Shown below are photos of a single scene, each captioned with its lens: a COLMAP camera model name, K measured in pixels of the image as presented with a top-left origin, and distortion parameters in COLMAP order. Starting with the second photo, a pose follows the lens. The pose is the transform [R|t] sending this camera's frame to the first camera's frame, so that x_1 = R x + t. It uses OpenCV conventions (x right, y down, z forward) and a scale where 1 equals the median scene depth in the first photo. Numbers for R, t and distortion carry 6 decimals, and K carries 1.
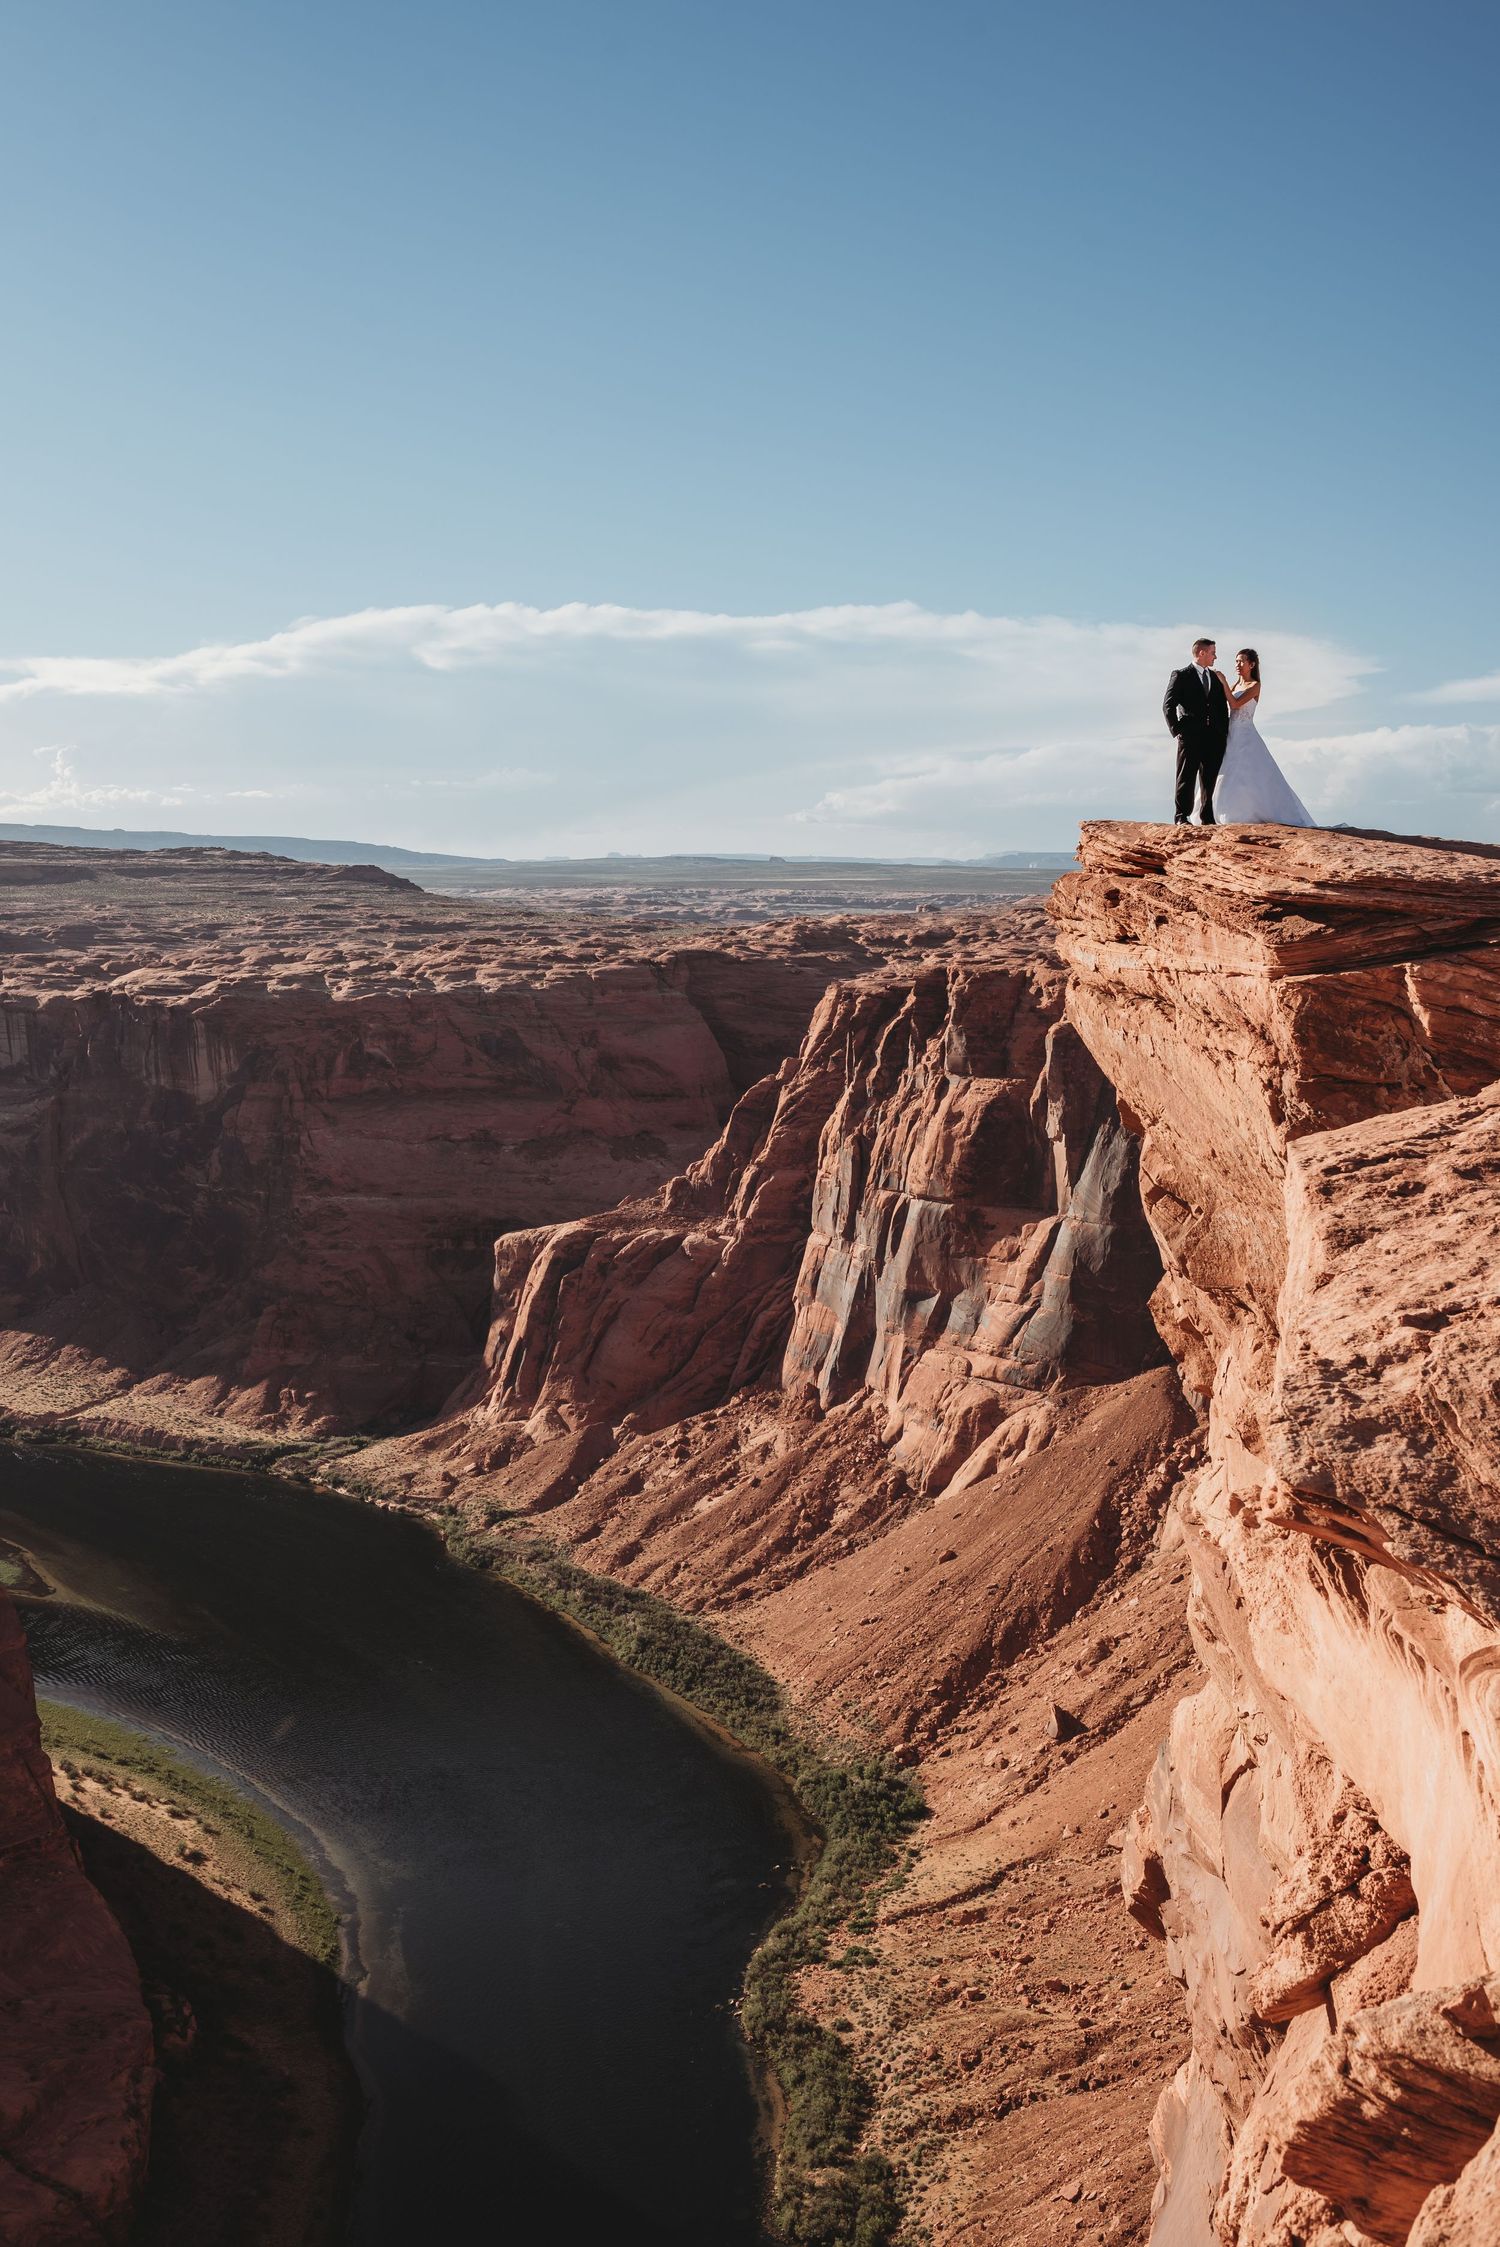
lens RADIAL K [[2182.9, 0, 730.6], [0, 2182.9, 1110.3], [0, 0, 1]] dist [-0.074439, 0.000000]
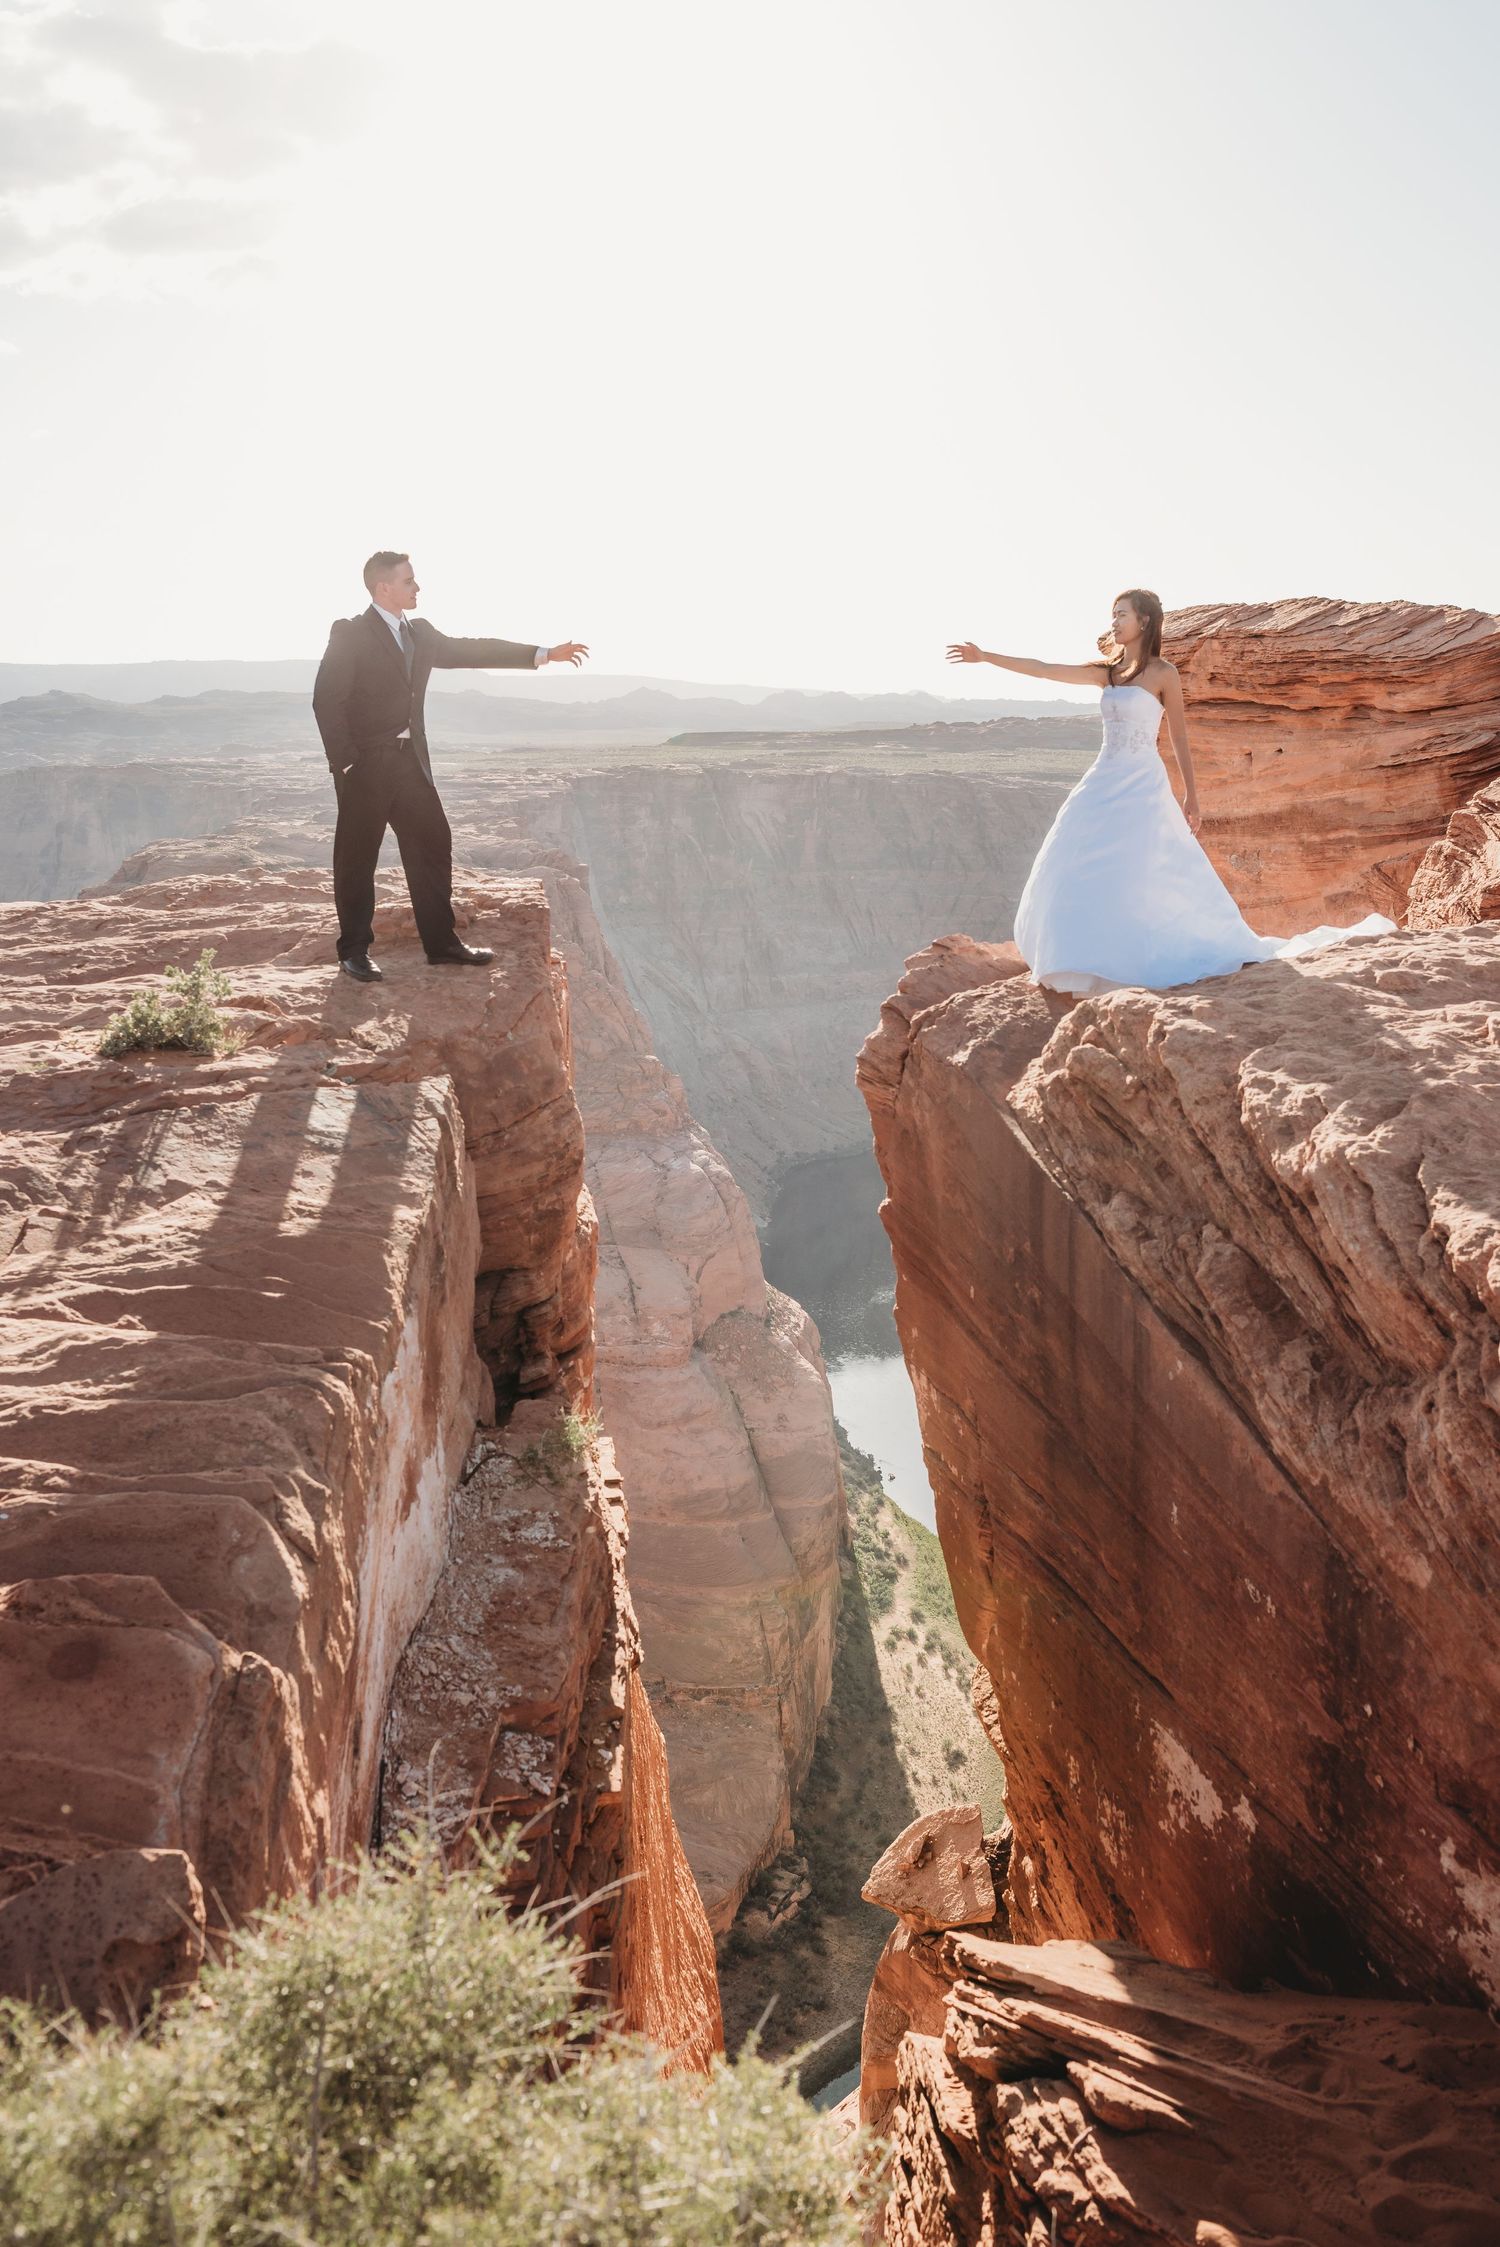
lens RADIAL K [[2182.9, 0, 765.6], [0, 2182.9, 1121.5], [0, 0, 1]] dist [-0.074439, 0.000000]
pose [[0.744969, 0.111260, -0.657755, 0.162541], [-0.071379, 0.993628, 0.087230, -0.010254], [0.663269, -0.018034, 0.748164, 0.114368]]
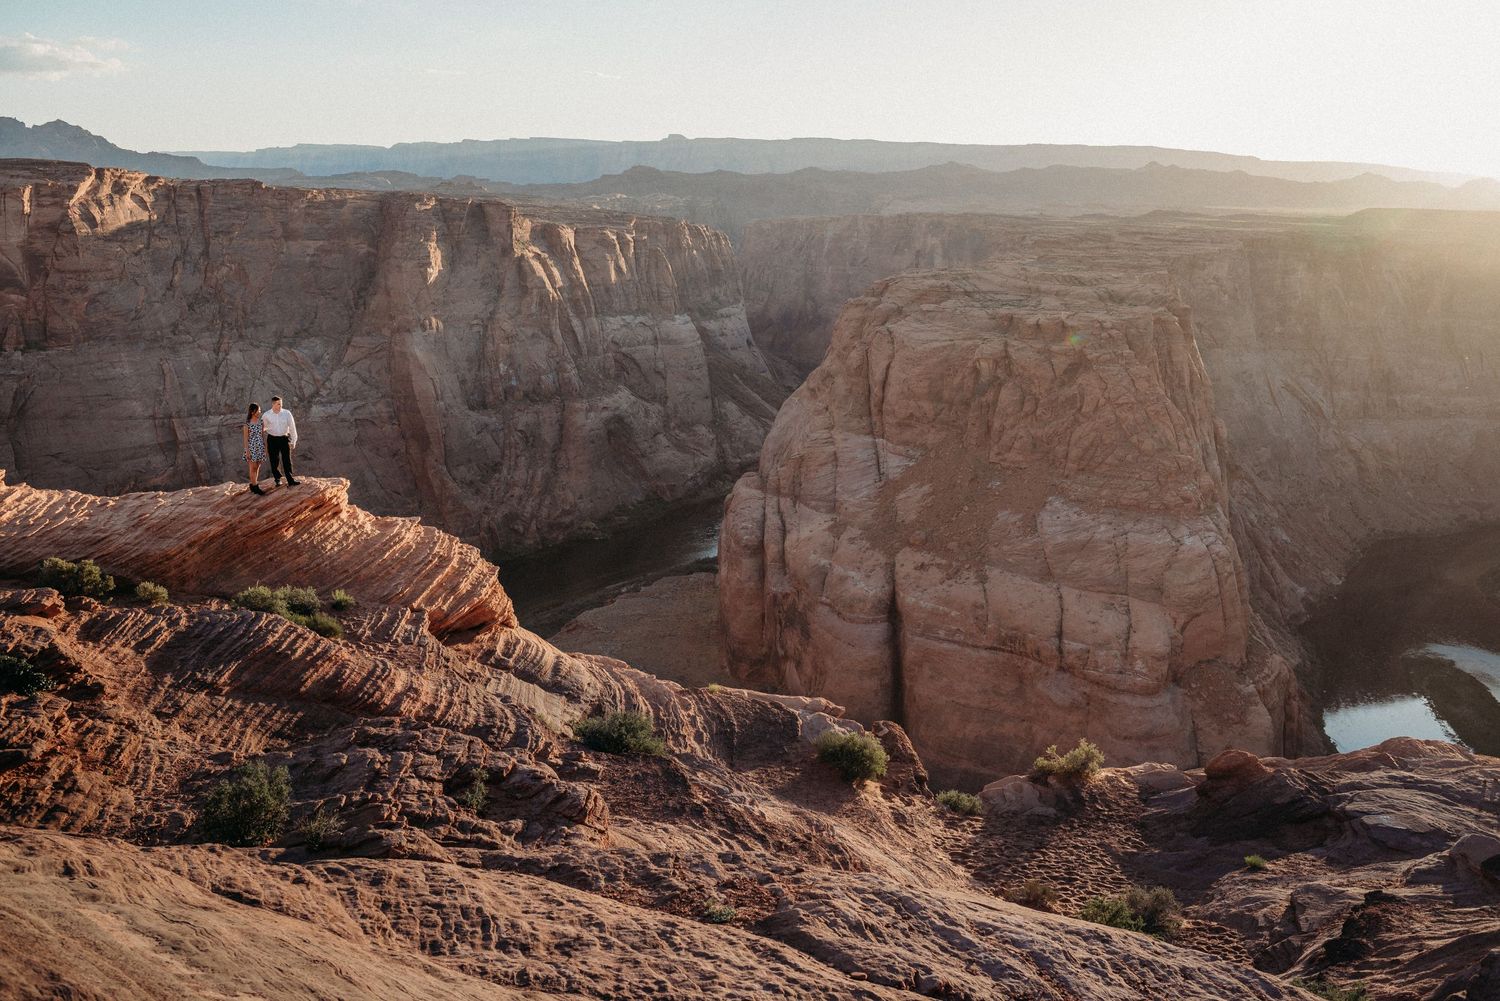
lens RADIAL K [[1457.2, 0, 752.4], [0, 1457.2, 491.9], [0, 0, 1]] dist [-0.074439, 0.000000]
pose [[0.364423, 0.195132, -0.910560, 0.167119], [-0.127109, 0.979071, 0.158943, -0.025235], [0.922518, 0.057818, 0.381599, 0.201498]]
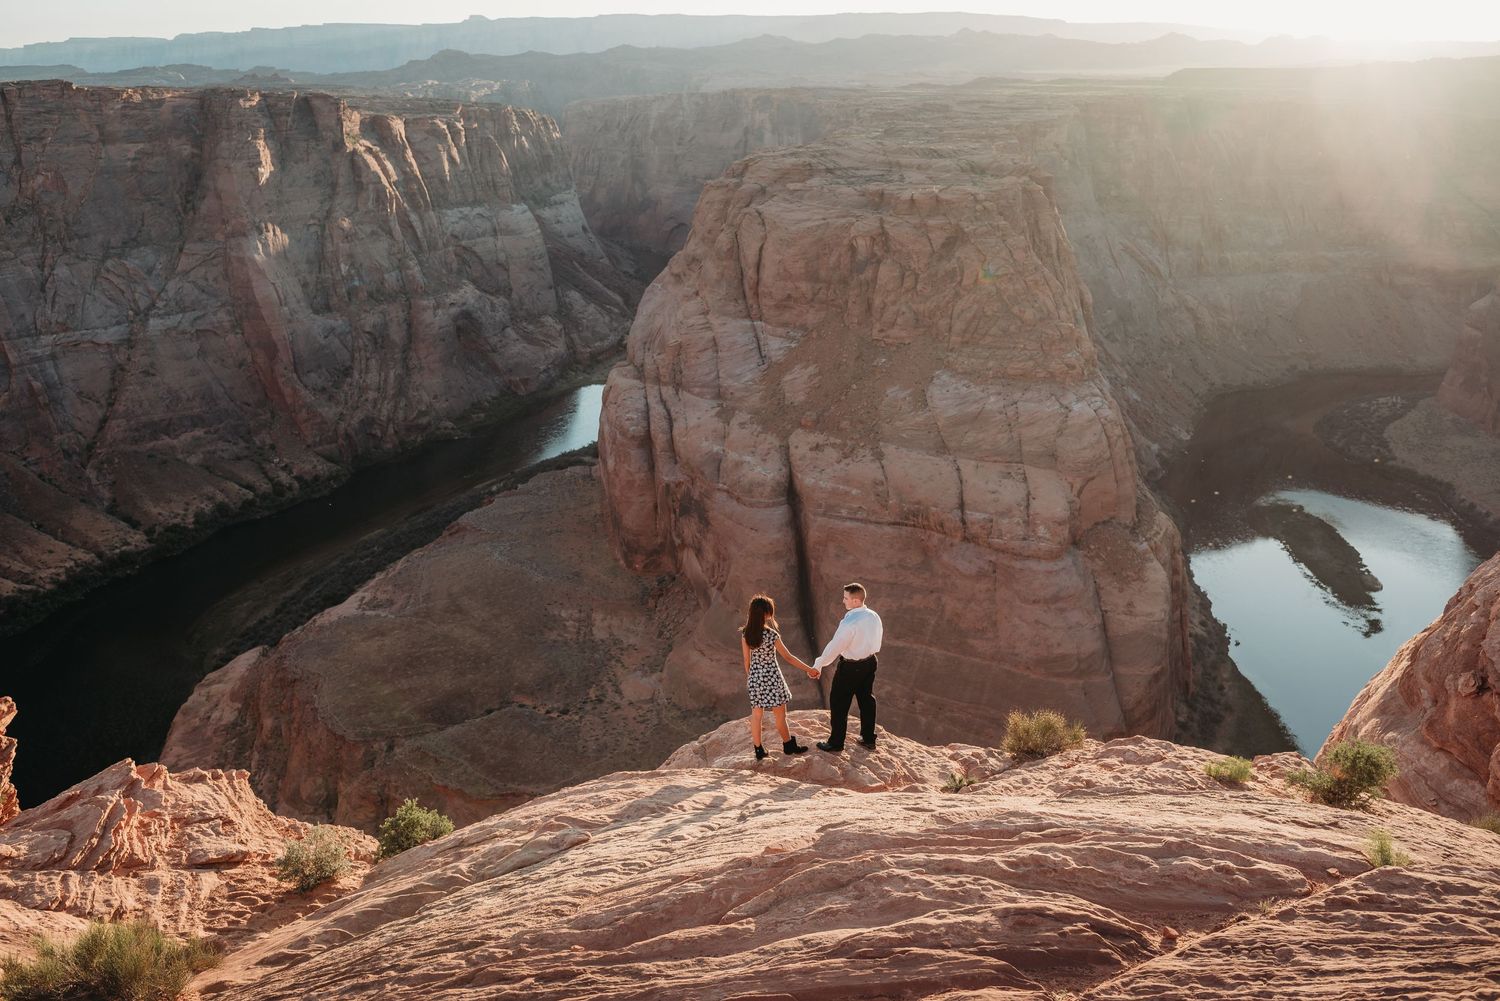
lens RADIAL K [[1457.2, 0, 757.1], [0, 1457.2, 497.1], [0, 0, 1]] dist [-0.074439, 0.000000]
pose [[0.485921, 0.242732, -0.839620, 0.154079], [-0.090907, 0.969487, 0.227664, -0.024158], [0.869262, -0.034299, 0.493160, 0.177435]]
